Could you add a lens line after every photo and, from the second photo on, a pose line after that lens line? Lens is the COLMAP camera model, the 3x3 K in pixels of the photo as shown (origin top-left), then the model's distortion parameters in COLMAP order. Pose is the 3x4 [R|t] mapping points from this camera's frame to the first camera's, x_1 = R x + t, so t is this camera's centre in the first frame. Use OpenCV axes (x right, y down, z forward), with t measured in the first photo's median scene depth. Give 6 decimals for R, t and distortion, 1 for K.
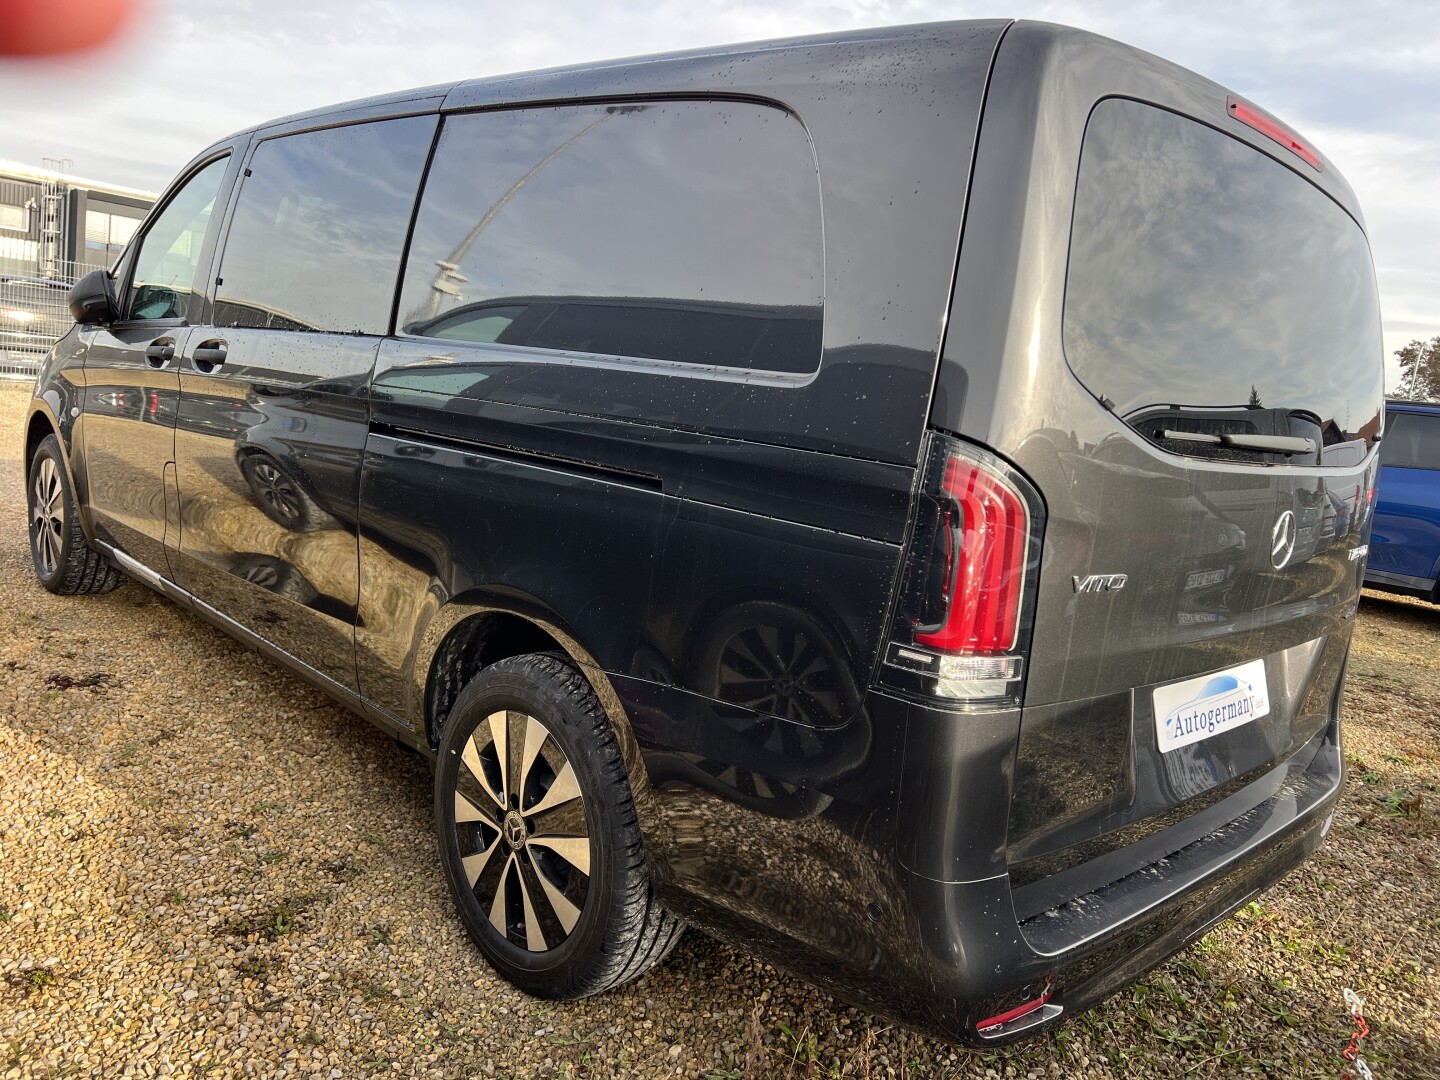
lens RADIAL K [[1098.8, 0, 724.7], [0, 1098.8, 536.5], [0, 0, 1]] dist [0.055651, -0.058846]
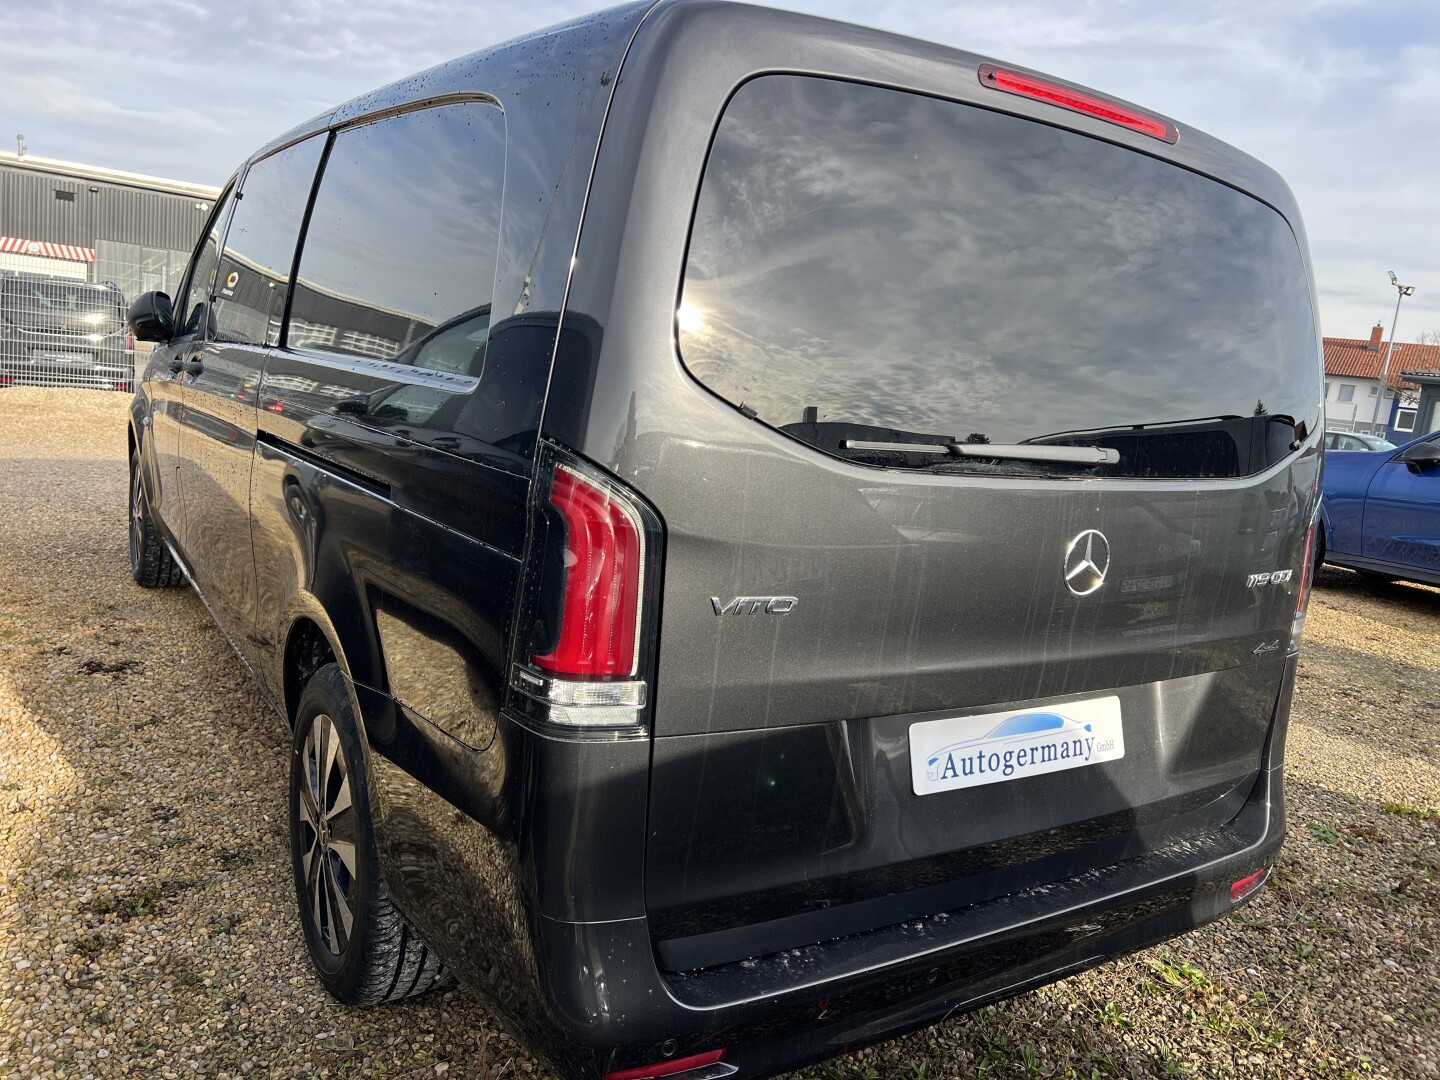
lens RADIAL K [[1098.8, 0, 726.9], [0, 1098.8, 536.9], [0, 0, 1]] dist [0.055651, -0.058846]
pose [[0.980667, 0.016971, -0.194949, 0.367433], [-0.017806, 0.999838, -0.002533, -0.009464], [0.194874, 0.005956, 0.980810, 0.074138]]
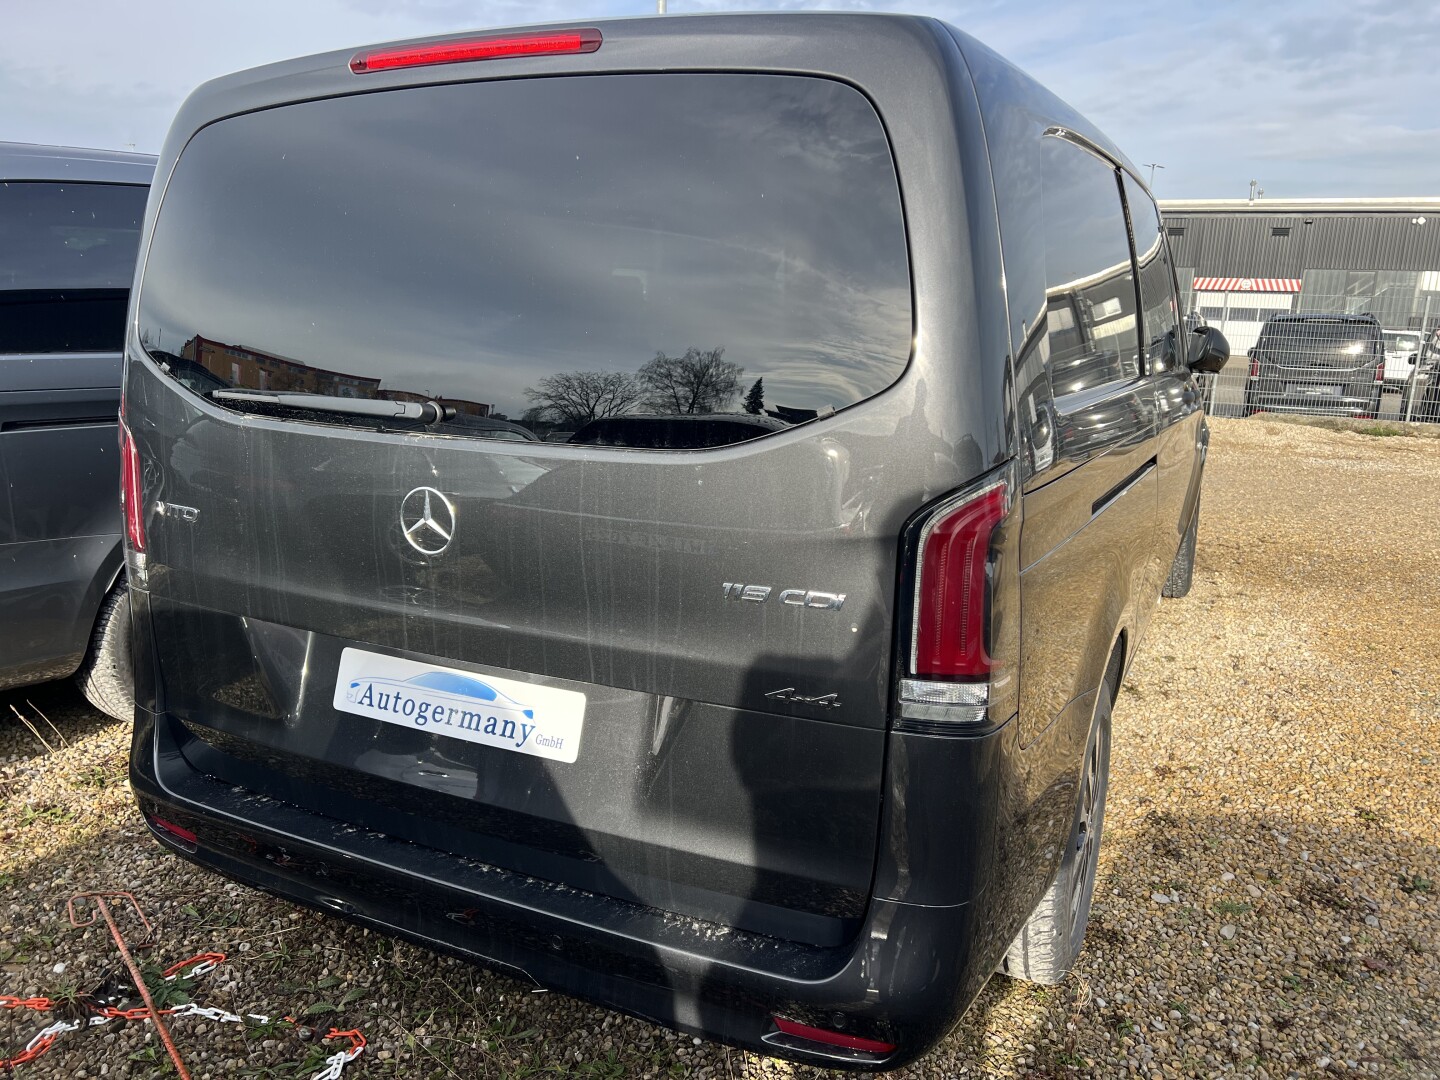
lens RADIAL K [[1098.8, 0, 725.6], [0, 1098.8, 539.7], [0, 0, 1]] dist [0.055651, -0.058846]
pose [[0.323603, 0.089803, -0.941922, 1.301596], [-0.120458, 0.991296, 0.053126, -0.052352], [0.938494, 0.096270, 0.331603, 0.872863]]
